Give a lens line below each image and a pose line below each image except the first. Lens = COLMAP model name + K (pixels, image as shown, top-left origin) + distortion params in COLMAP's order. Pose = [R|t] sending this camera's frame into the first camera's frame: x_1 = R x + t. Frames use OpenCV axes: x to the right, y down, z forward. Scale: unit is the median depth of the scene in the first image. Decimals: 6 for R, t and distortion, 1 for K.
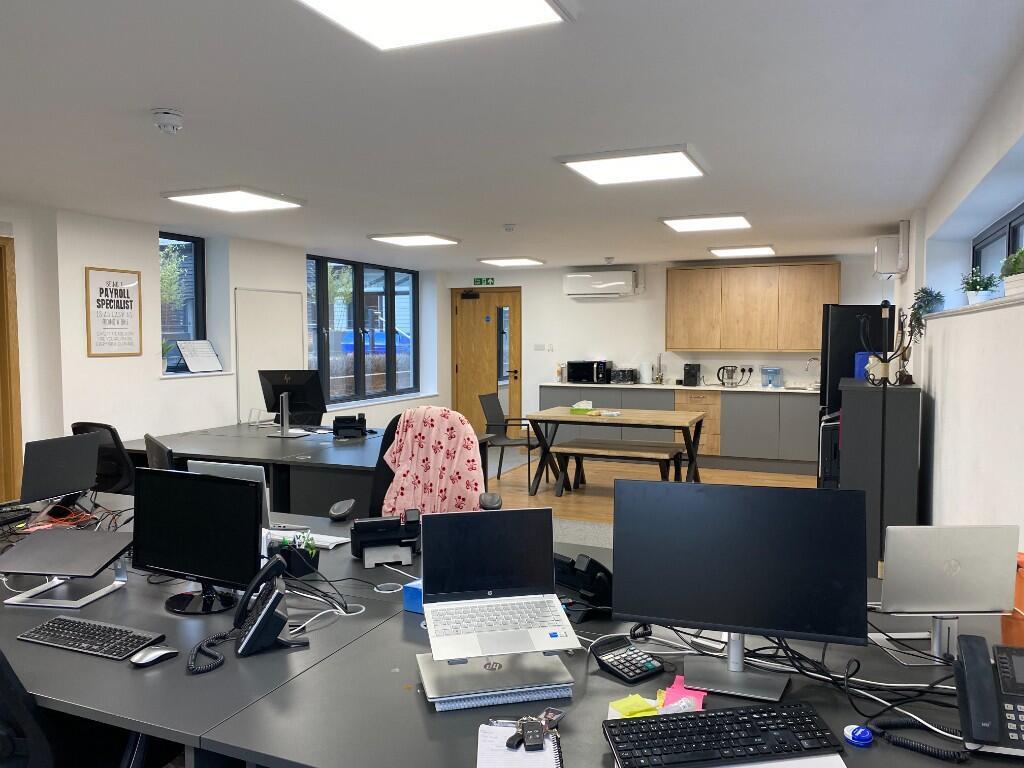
lens RADIAL K [[760.1, 0, 512.0], [0, 760.1, 384.0], [0, 0, 1]] dist [0.283815, -0.000555]
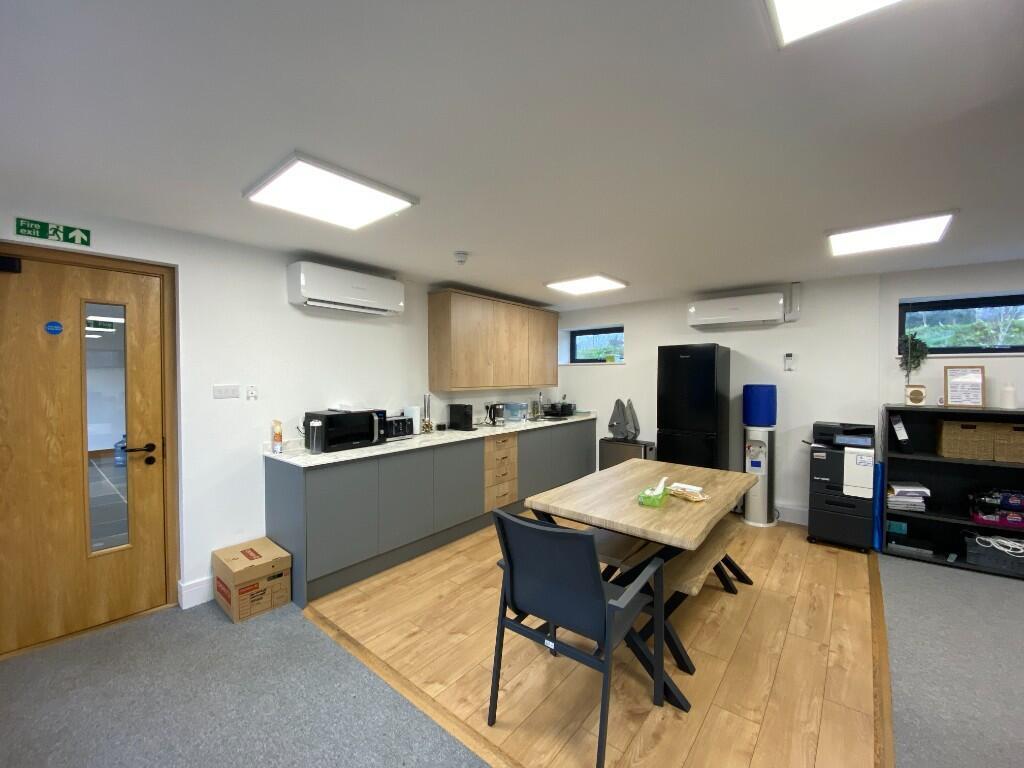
lens RADIAL K [[414.1, 0, 509.5], [0, 414.1, 383.0], [0, 0, 1]] dist [0.017814, -0.018538]
pose [[0.289134, -0.018491, 0.957110, -0.190275], [0.062857, 0.998022, 0.000293, -0.045857], [-0.955223, 0.060077, 0.289724, 0.790294]]
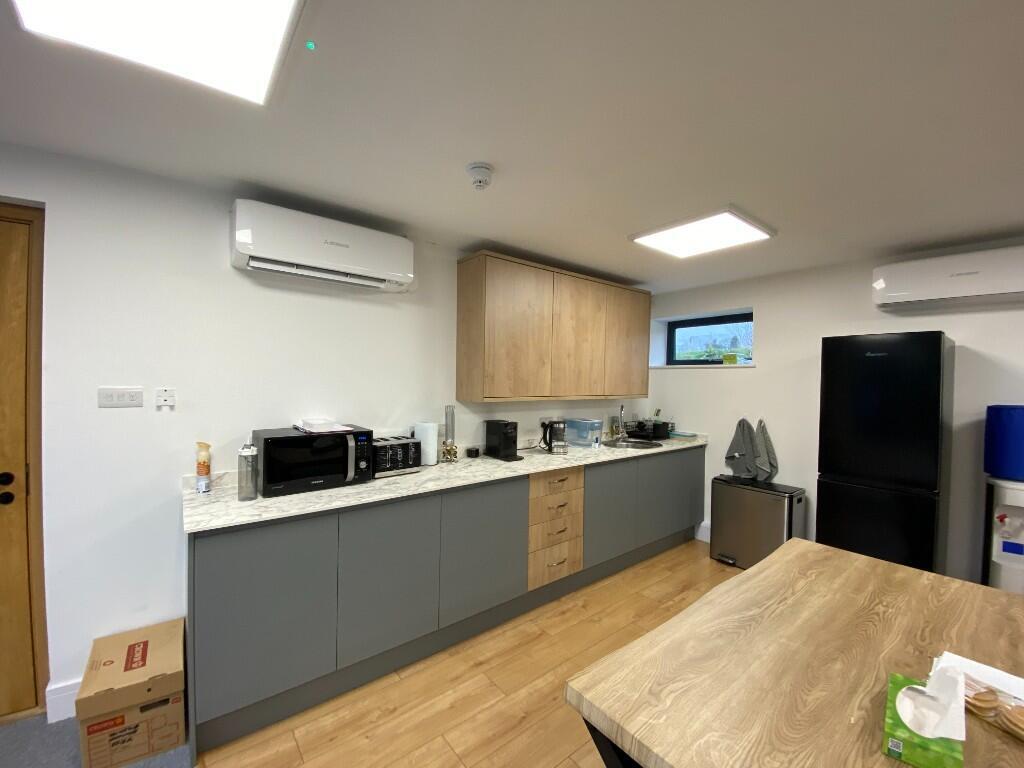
lens RADIAL K [[414.1, 0, 509.5], [0, 414.1, 383.0], [0, 0, 1]] dist [0.017814, -0.018538]
pose [[0.476928, -0.001768, 0.878941, -0.046452], [0.039518, 0.999030, -0.019433, -0.048169], [-0.878054, 0.044002, 0.476535, 0.817440]]
